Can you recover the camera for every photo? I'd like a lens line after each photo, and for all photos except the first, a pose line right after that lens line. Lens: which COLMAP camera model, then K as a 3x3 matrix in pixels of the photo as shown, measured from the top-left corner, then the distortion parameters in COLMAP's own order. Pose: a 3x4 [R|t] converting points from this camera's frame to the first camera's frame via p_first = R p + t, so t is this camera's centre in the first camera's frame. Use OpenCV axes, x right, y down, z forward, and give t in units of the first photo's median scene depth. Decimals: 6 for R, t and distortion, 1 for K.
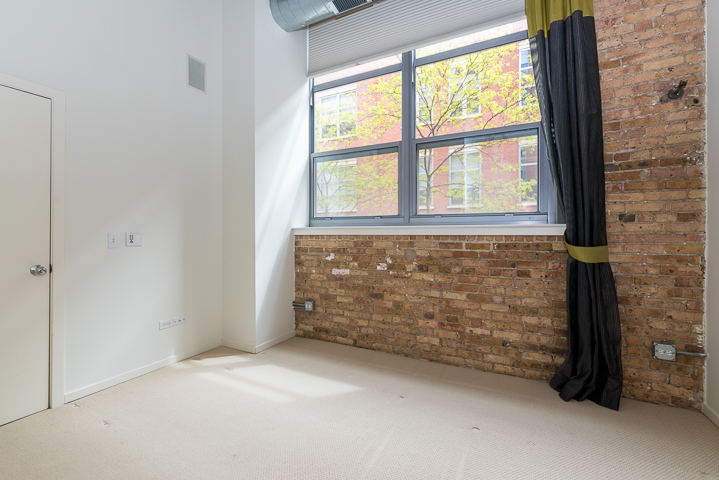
lens RADIAL K [[311.1, 0, 361.5], [0, 311.1, 235.6], [0, 0, 1]] dist [-0.000435, -0.000412]
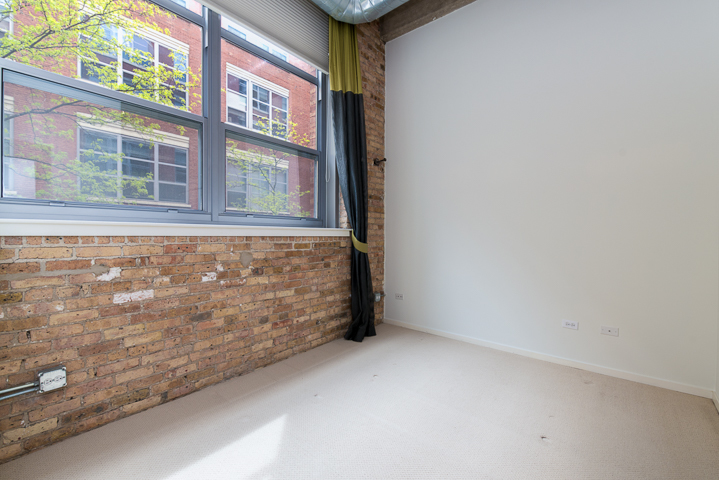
lens RADIAL K [[311.1, 0, 361.5], [0, 311.1, 235.6], [0, 0, 1]] dist [-0.000435, -0.000412]
pose [[0.209057, -0.004684, 0.977892, -0.643461], [-0.009277, 0.999934, 0.006773, -0.012240], [-0.977860, -0.010488, 0.208999, 0.496149]]
